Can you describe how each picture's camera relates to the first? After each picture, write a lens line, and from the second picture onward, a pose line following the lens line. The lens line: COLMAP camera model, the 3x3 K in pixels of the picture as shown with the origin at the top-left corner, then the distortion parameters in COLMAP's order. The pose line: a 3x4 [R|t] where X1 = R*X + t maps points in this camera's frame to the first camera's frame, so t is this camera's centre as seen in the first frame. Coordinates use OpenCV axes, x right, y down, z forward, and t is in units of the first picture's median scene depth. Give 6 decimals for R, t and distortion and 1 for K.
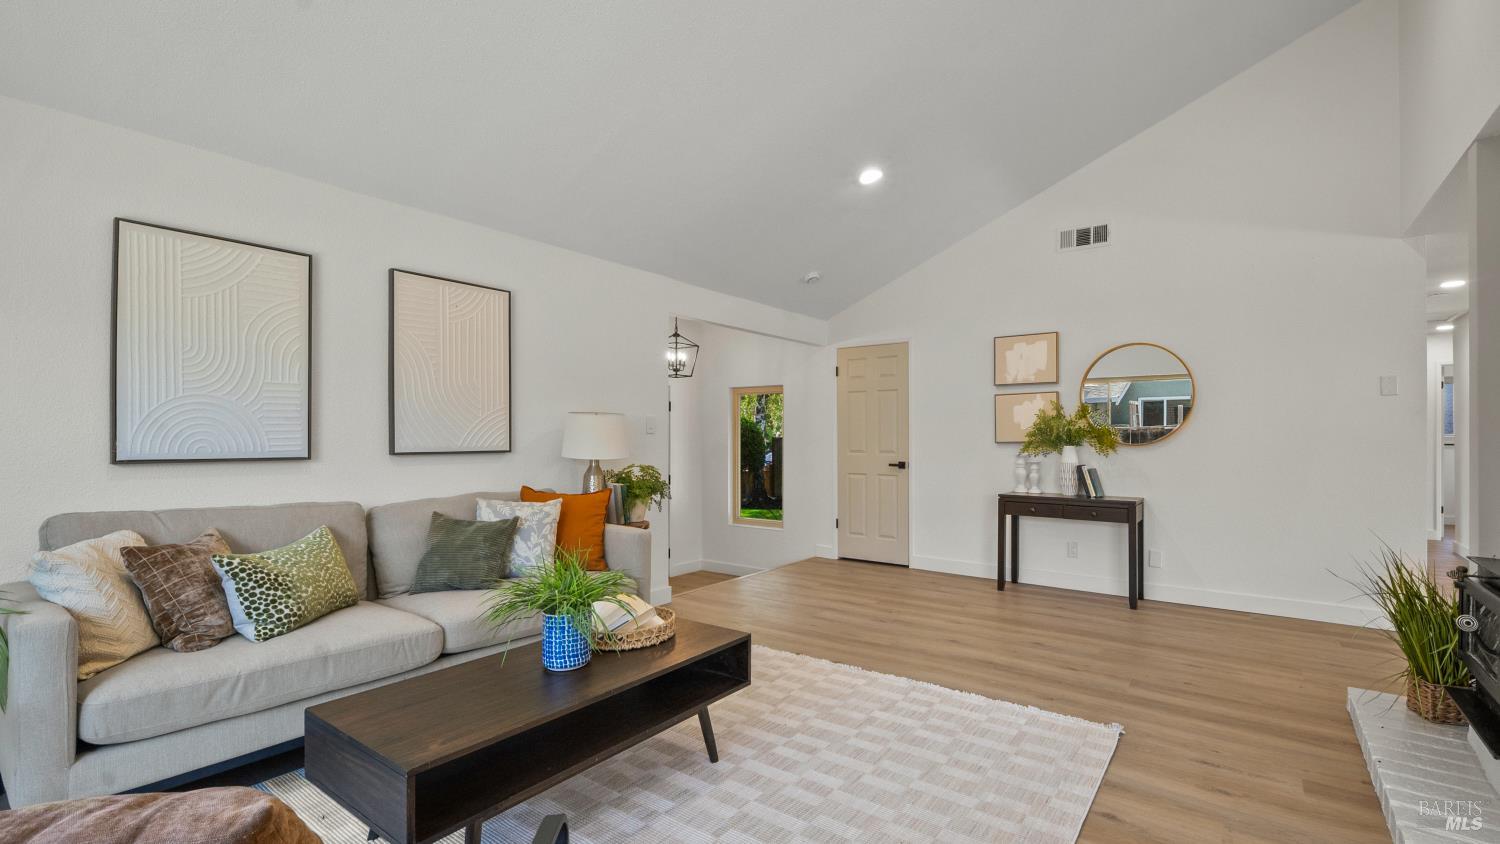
lens RADIAL K [[643.0, 0, 808.6], [0, 643.0, 432.4], [0, 0, 1]] dist [0.001686, -0.000365]
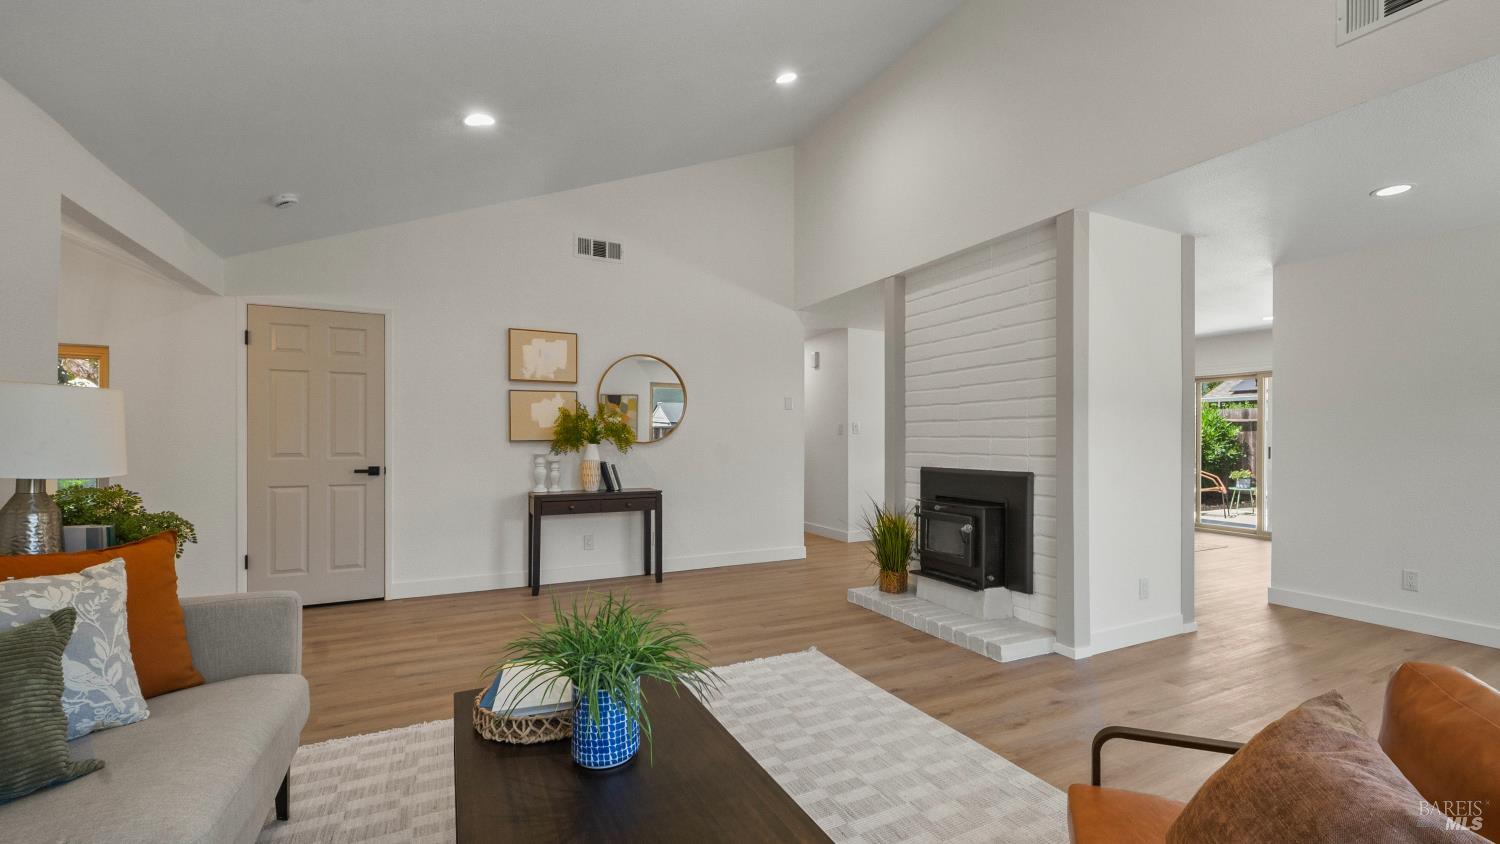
lens RADIAL K [[643.0, 0, 808.6], [0, 643.0, 432.4], [0, 0, 1]] dist [0.001686, -0.000365]
pose [[0.446044, 0.007797, 0.894977, -0.371951], [-0.006694, 0.999963, -0.005375, 0.005451], [-0.894986, -0.003594, 0.446079, 0.207644]]
